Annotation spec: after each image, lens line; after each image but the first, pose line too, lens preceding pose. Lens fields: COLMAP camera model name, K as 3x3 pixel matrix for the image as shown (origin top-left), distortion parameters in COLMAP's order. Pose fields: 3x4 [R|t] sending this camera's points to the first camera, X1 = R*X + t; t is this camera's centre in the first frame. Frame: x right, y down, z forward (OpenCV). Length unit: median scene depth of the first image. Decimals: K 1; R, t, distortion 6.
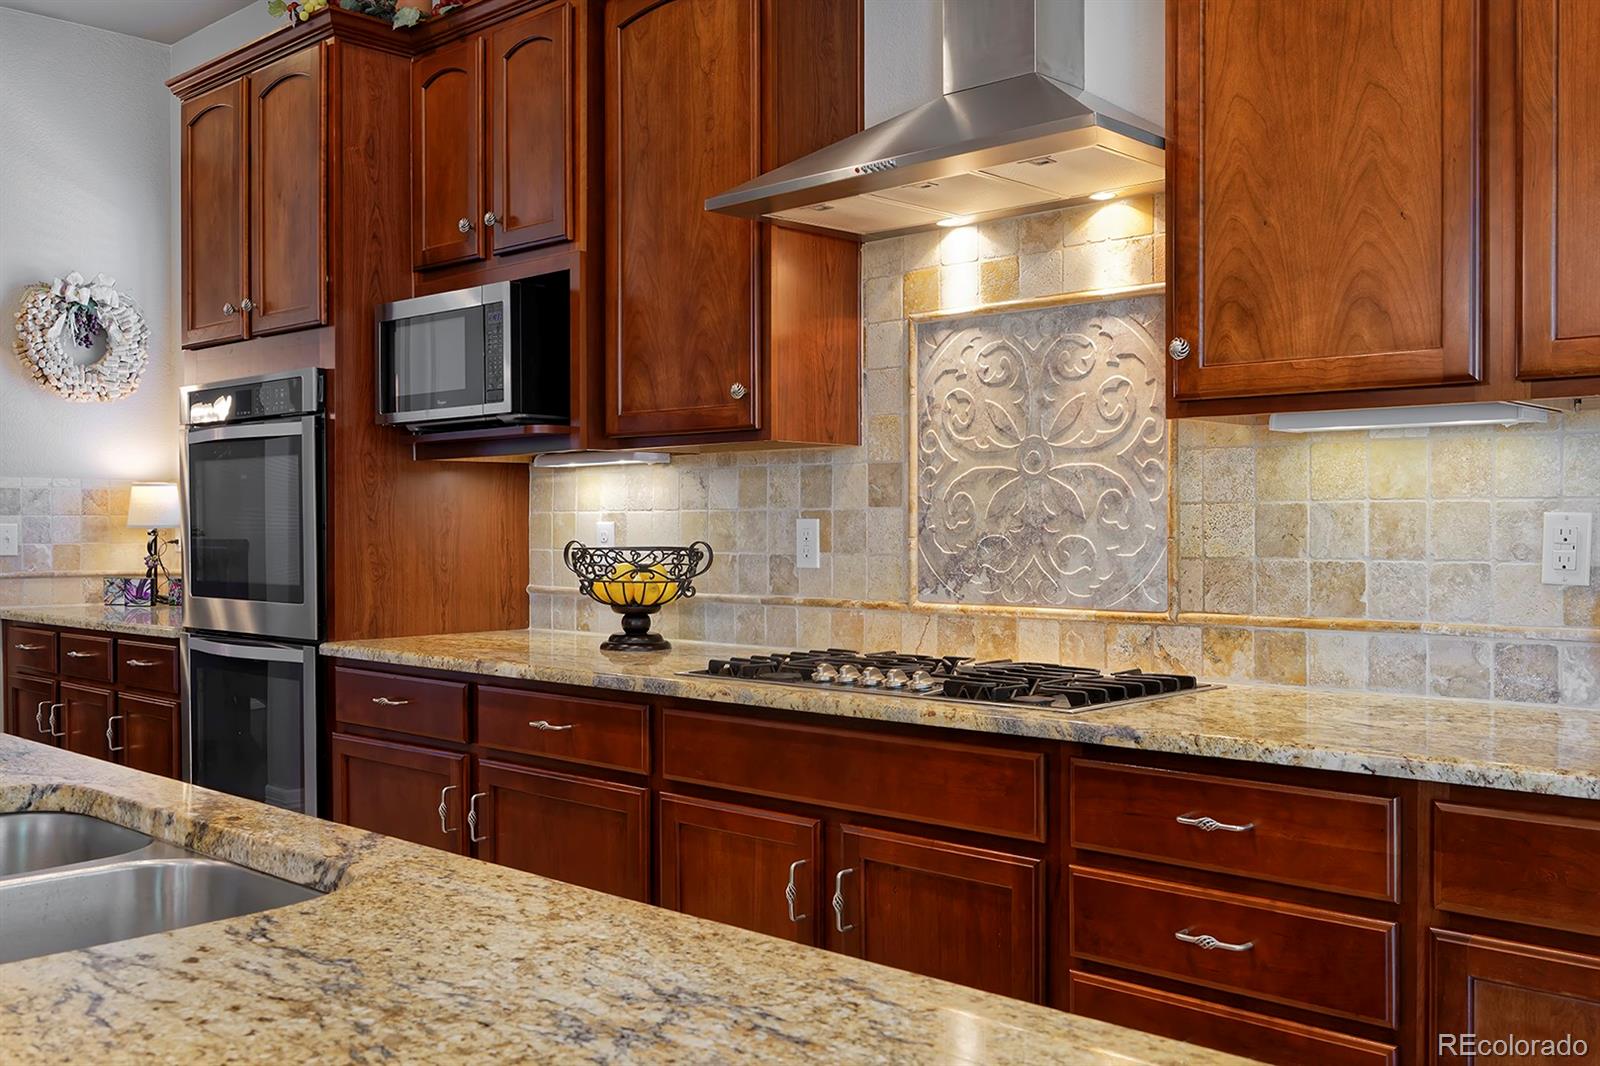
lens RADIAL K [[1483.4, 0, 800.0], [0, 1483.4, 533.0], [0, 0, 1]] dist [0.002798, 0.003323]
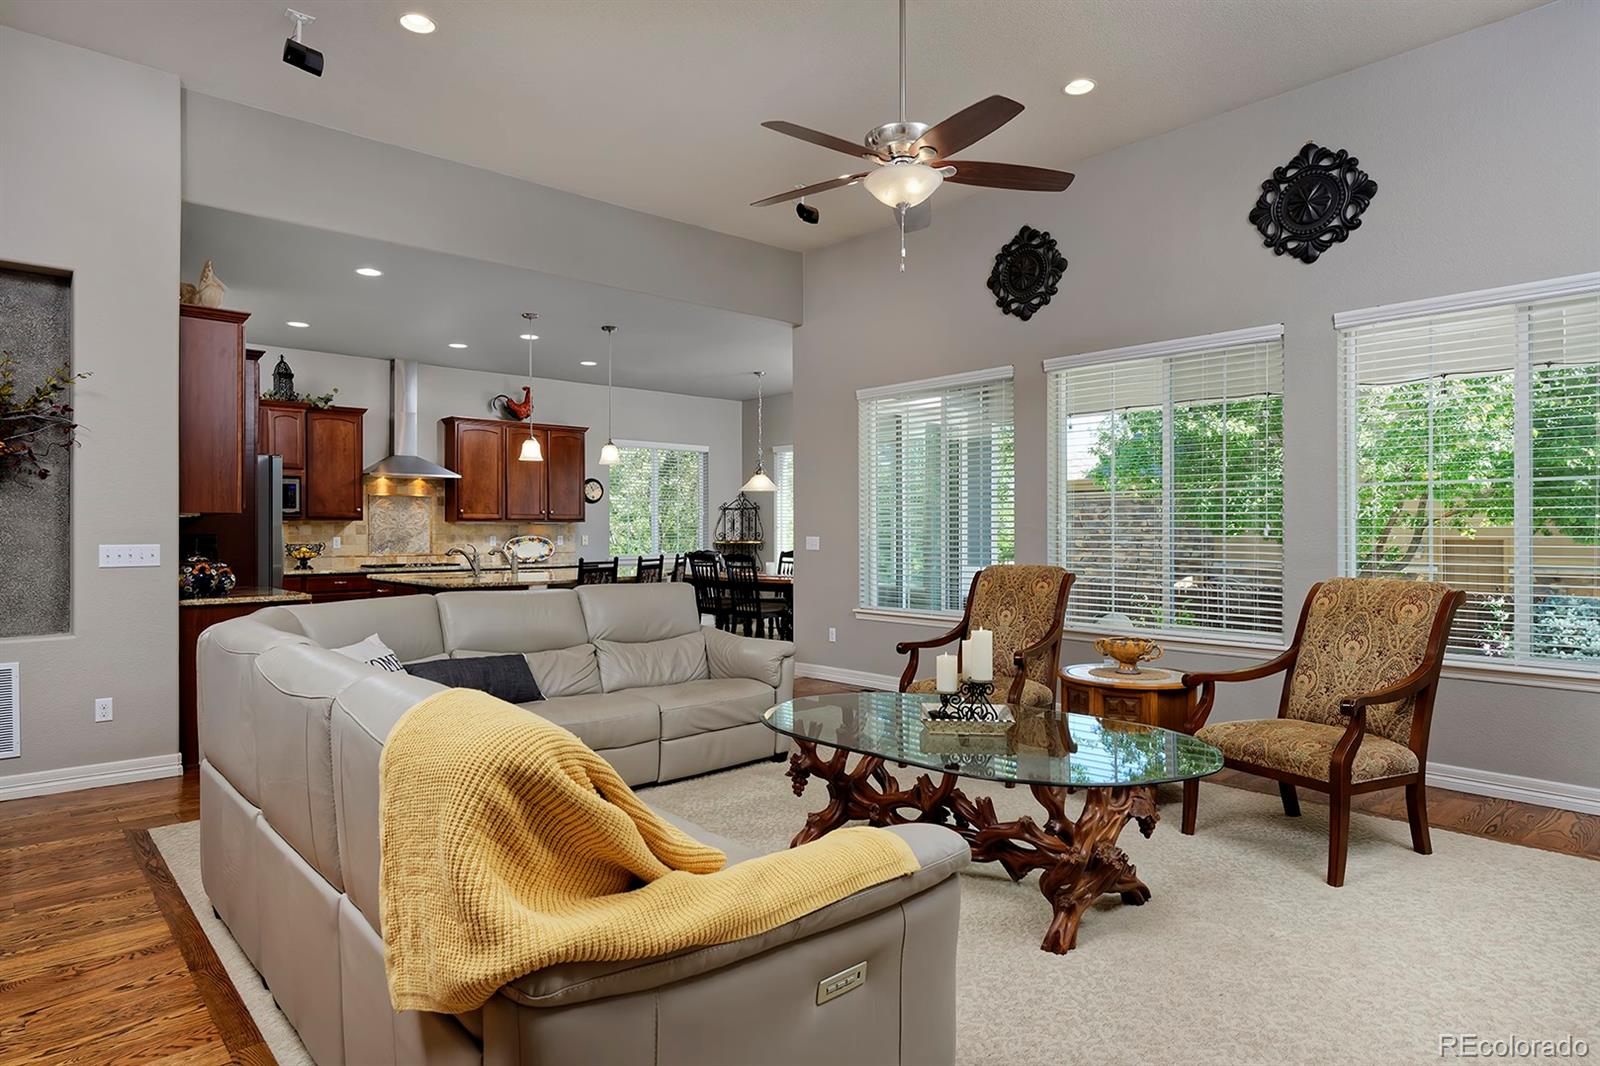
lens RADIAL K [[912.8, 0, 800.0], [0, 912.8, 533.0], [0, 0, 1]] dist [0.001476, -0.000063]
pose [[0.088437, -0.001077, 0.996081, -2.796118], [0.006093, 0.999981, 0.000540, -0.015832], [-0.996063, 0.006021, 0.088442, -0.647780]]
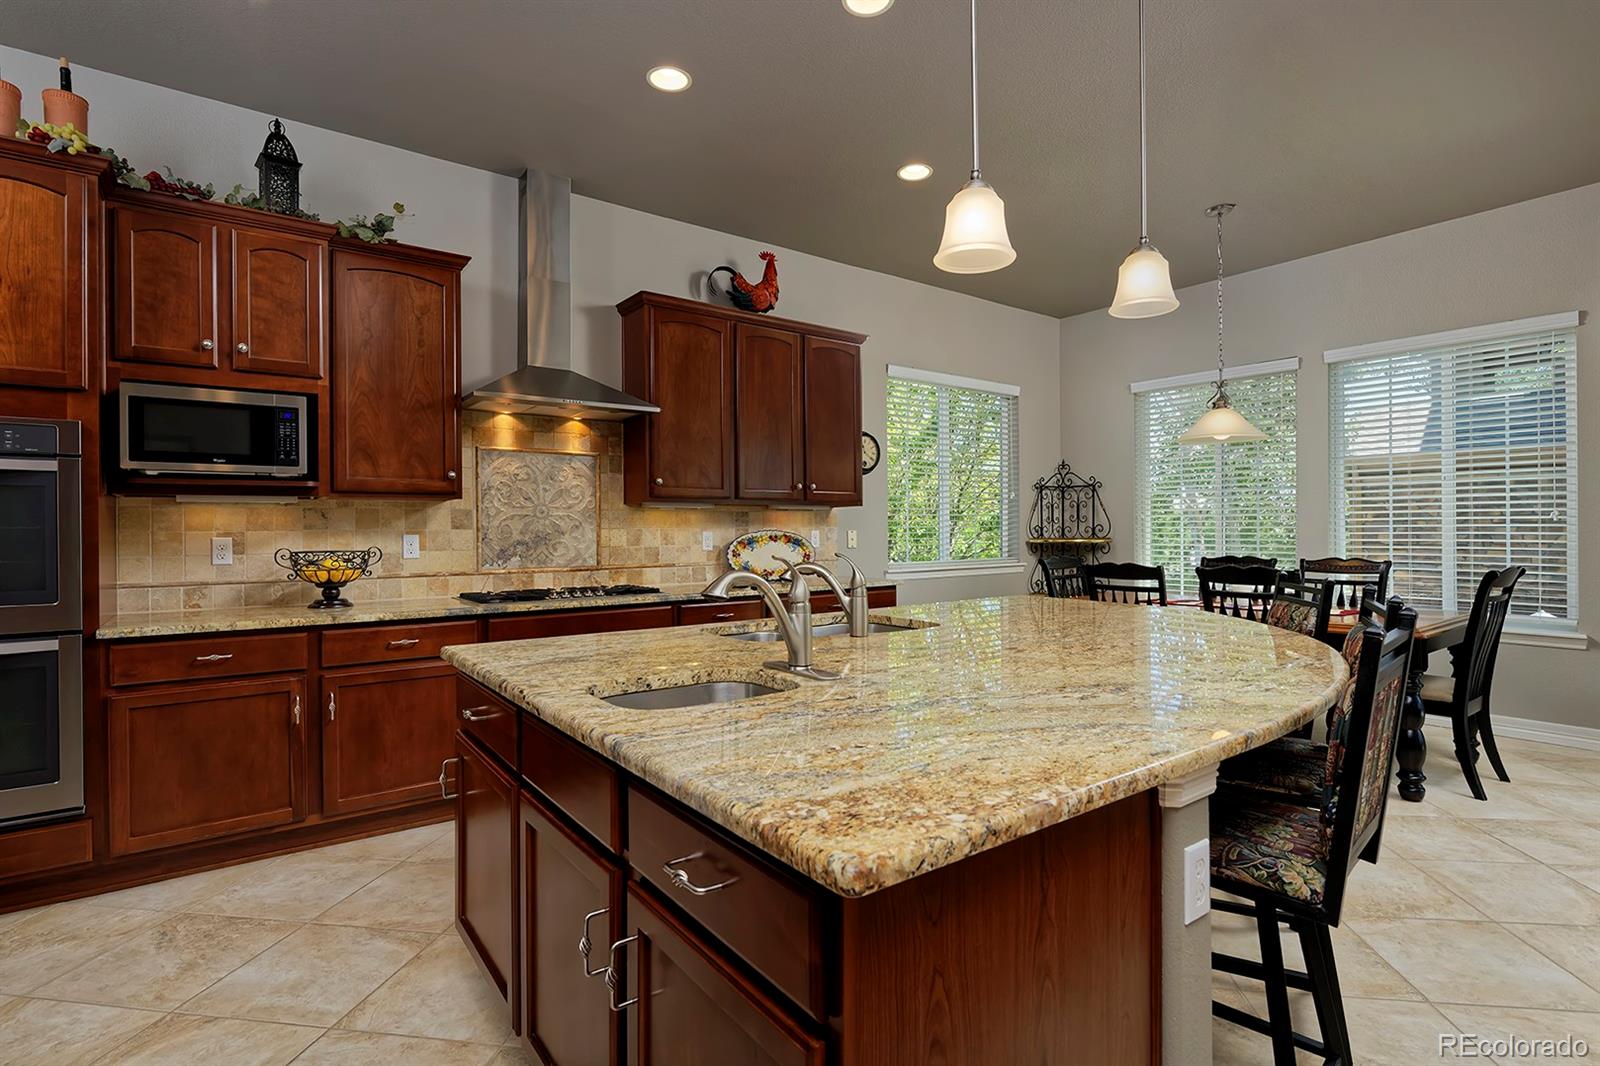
lens RADIAL K [[775.7, 0, 800.0], [0, 775.7, 533.0], [0, 0, 1]] dist [-0.000353, -0.000221]
pose [[0.180802, -0.004483, 0.983509, -1.058458], [0.010647, 0.999940, 0.002600, -0.009496], [-0.983462, 0.010001, 0.180839, 0.298712]]
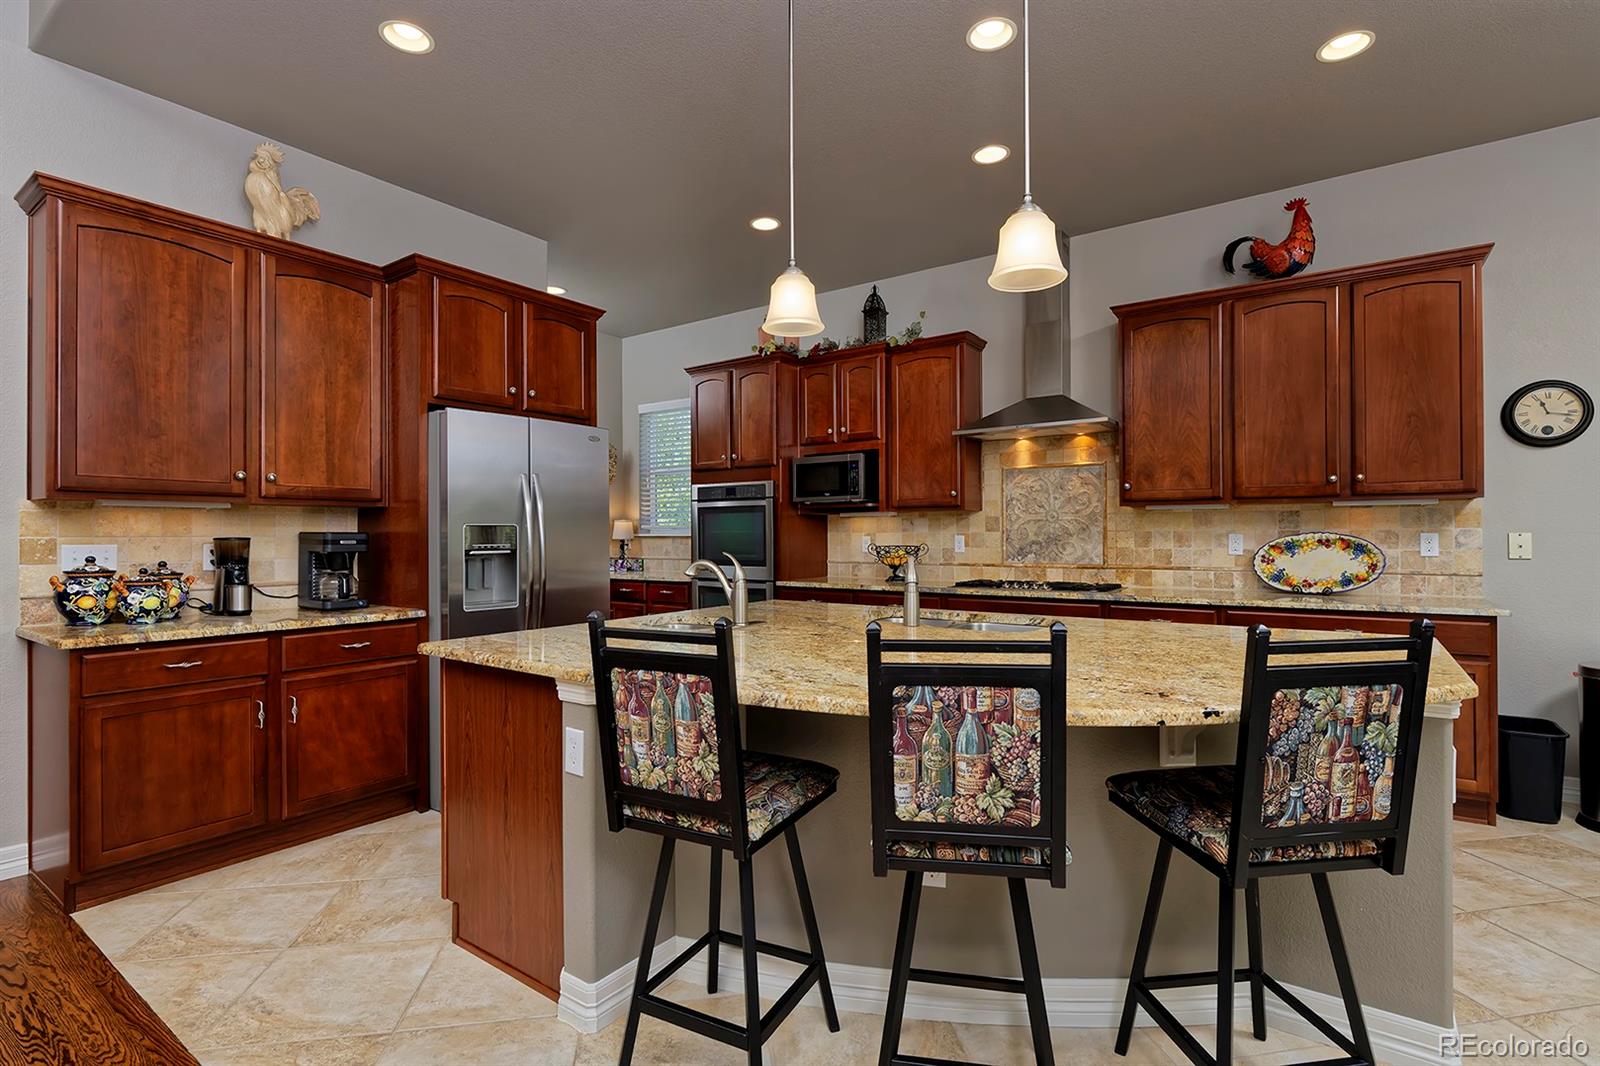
lens RADIAL K [[755.3, 0, 800.0], [0, 755.3, 533.0], [0, 0, 1]] dist [-0.002276, 0.000149]
pose [[0.991750, -0.005649, 0.128060, -0.544188], [0.006170, 0.999974, -0.003668, -0.011718], [-0.128036, 0.004428, 0.991760, -0.471861]]
